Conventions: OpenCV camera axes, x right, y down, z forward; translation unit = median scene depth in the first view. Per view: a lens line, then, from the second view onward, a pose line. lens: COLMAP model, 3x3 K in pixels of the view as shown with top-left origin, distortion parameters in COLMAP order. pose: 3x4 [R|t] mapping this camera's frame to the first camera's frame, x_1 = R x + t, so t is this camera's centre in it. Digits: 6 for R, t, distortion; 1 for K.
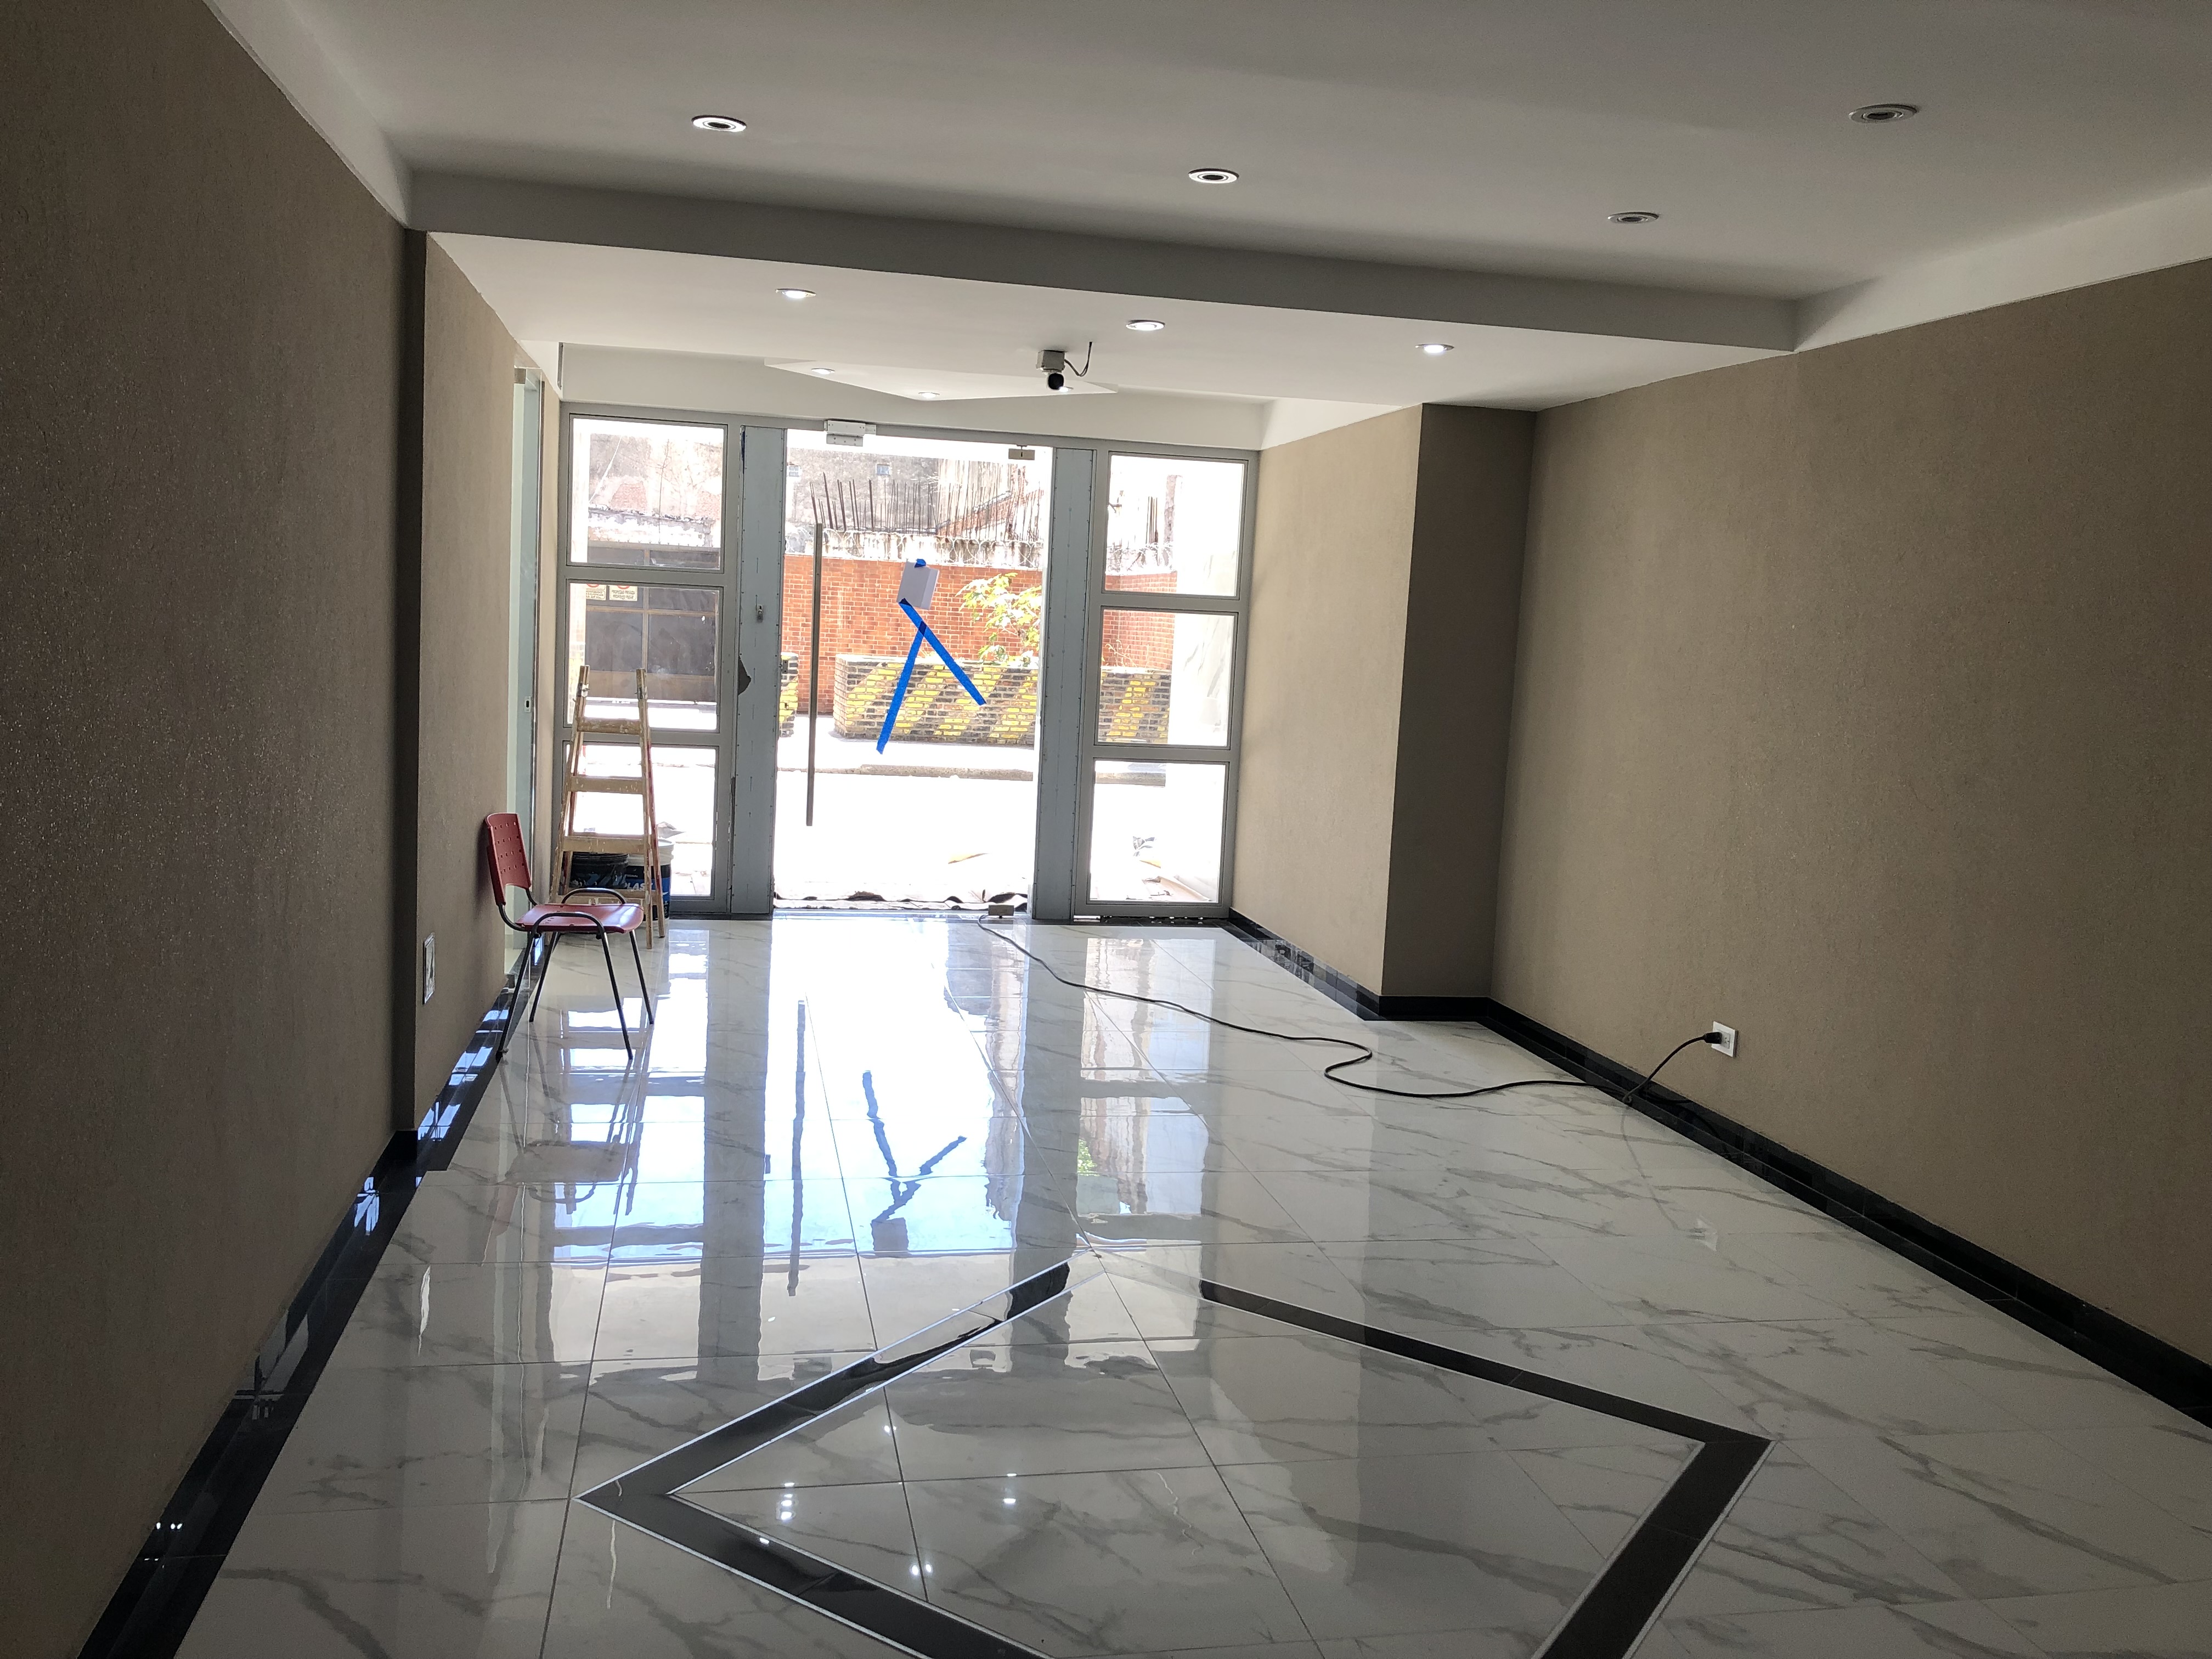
lens RADIAL K [[1791.1, 0, 1106.0], [0, 1791.1, 829.5], [0, 0, 1]] dist [0.126702, -0.000935]
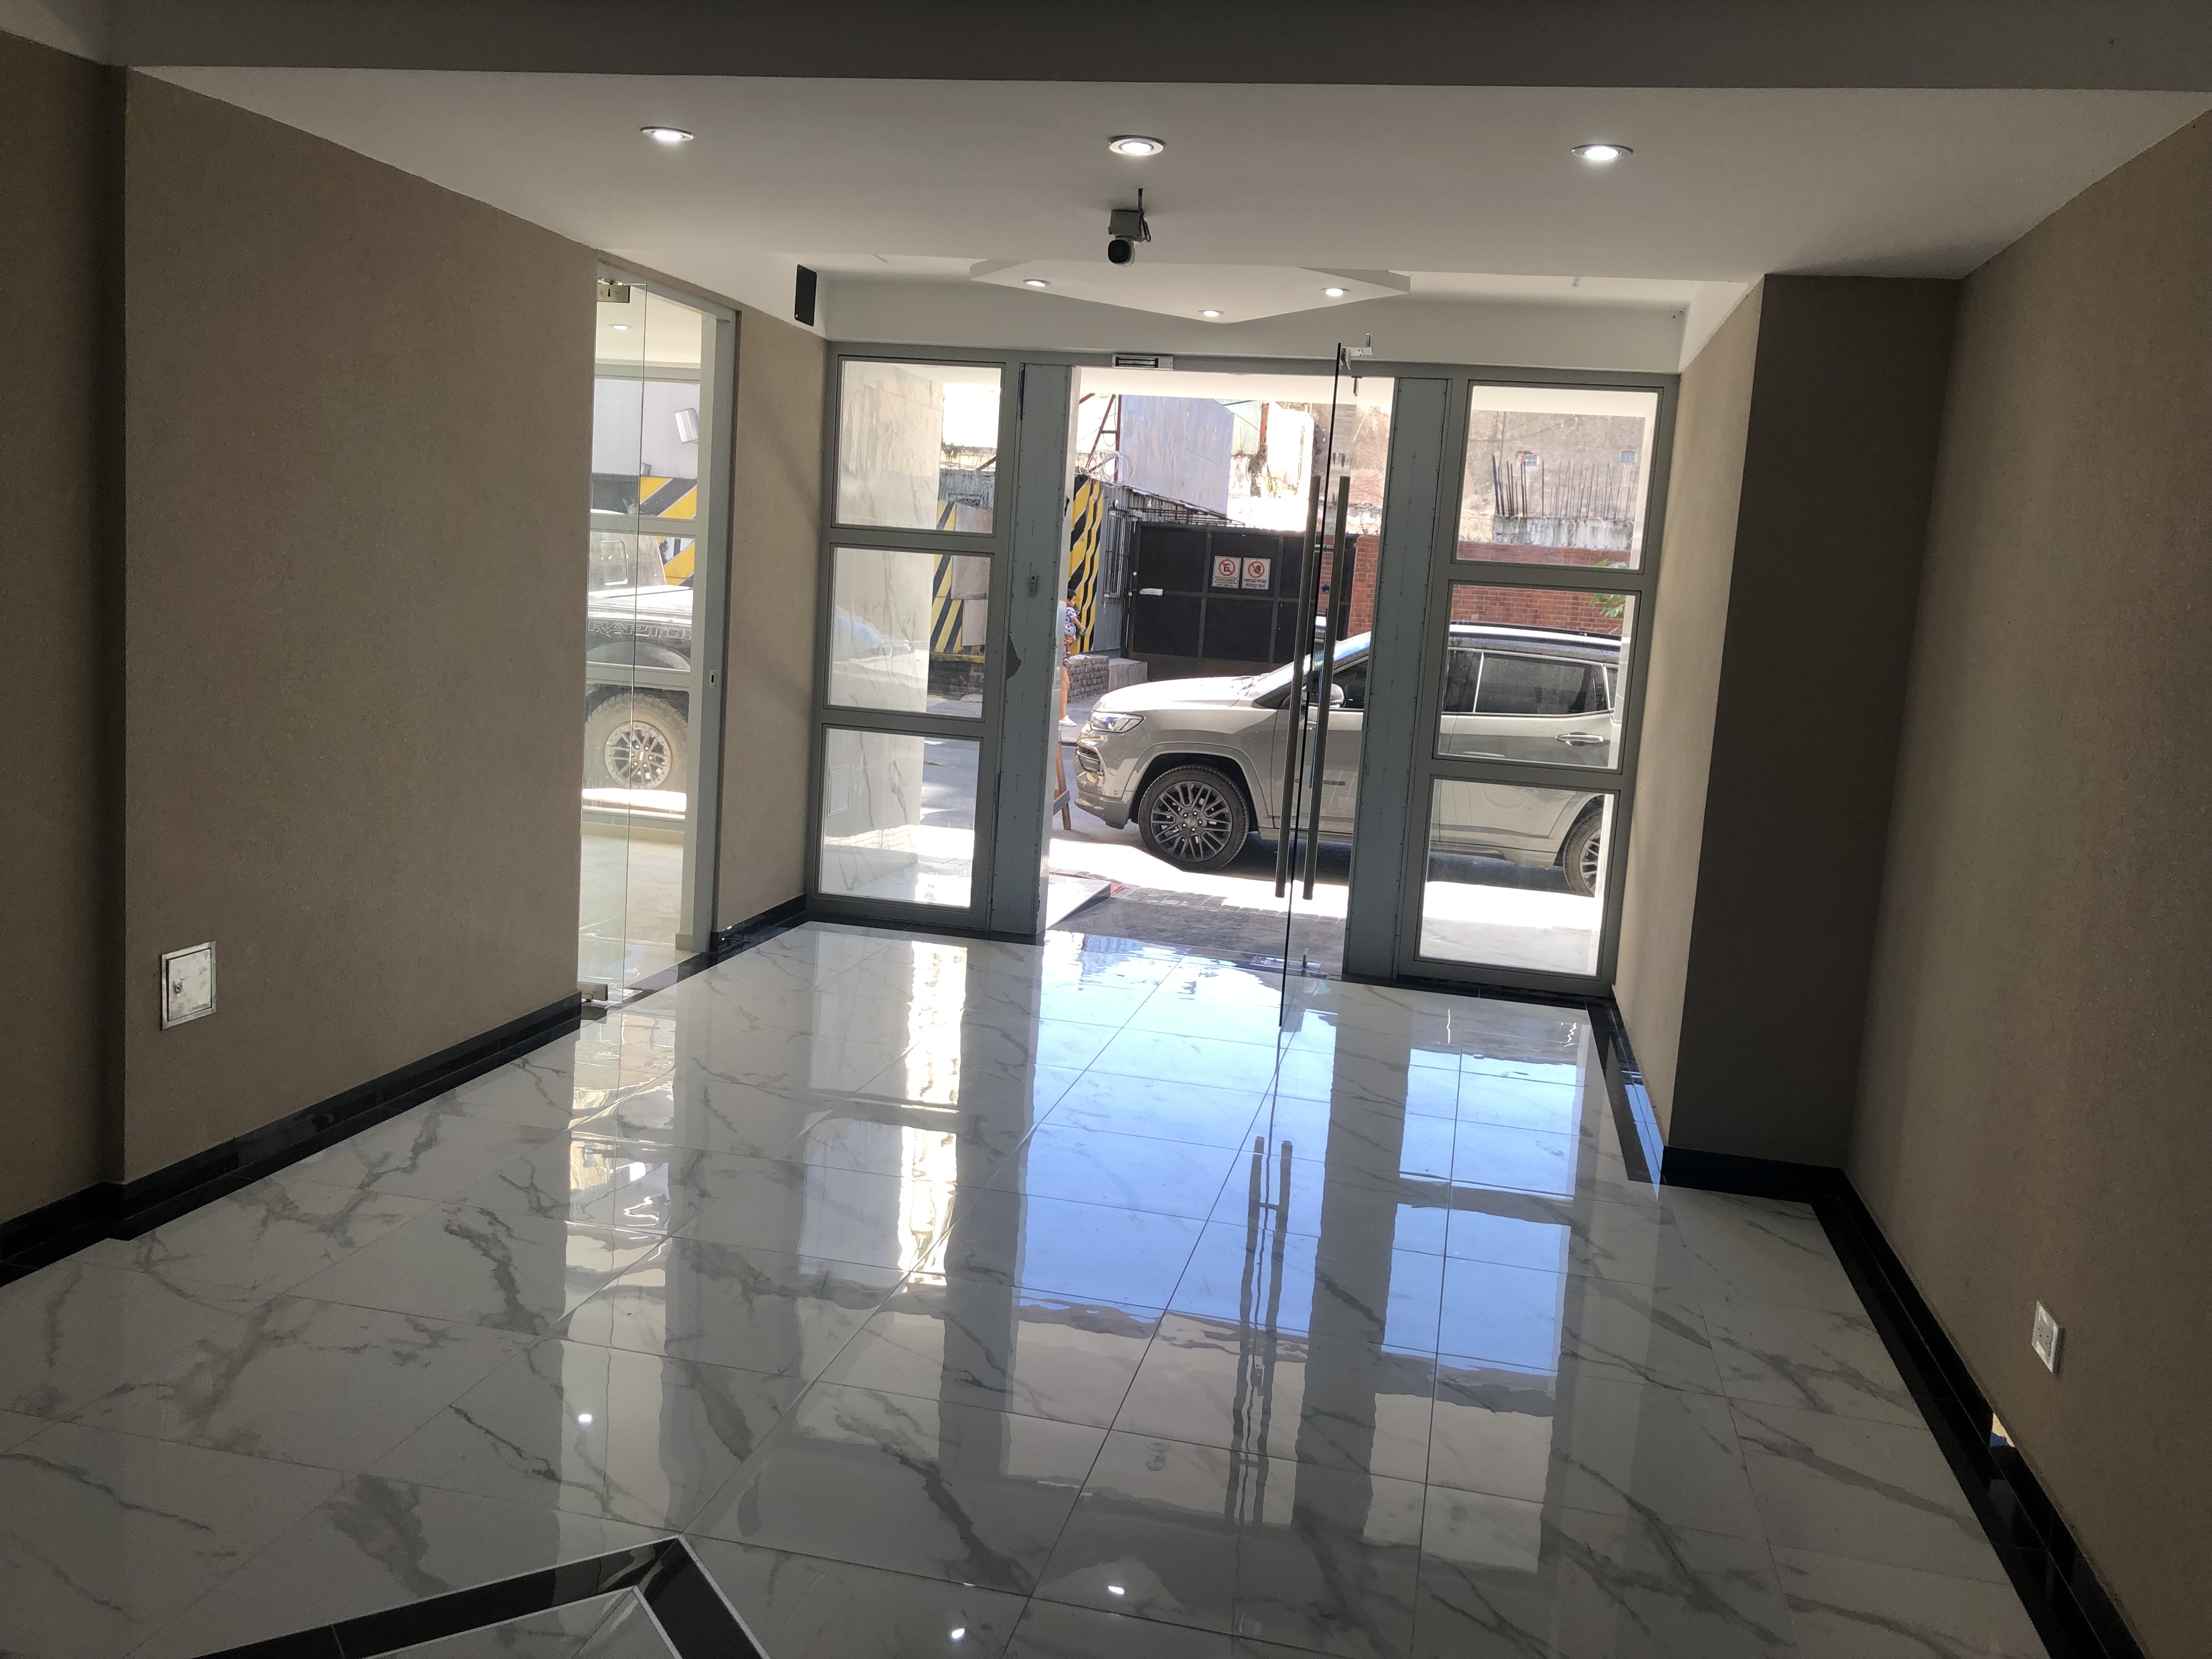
lens RADIAL K [[1797.6, 0, 1106.0], [0, 1797.6, 829.5], [0, 0, 1]] dist [0.058037, 0.001953]
pose [[0.912246, 0.071706, -0.403319, 0.193604], [-0.070693, 0.997346, 0.017421, -0.020865], [0.403498, 0.012619, 0.914894, 0.237400]]
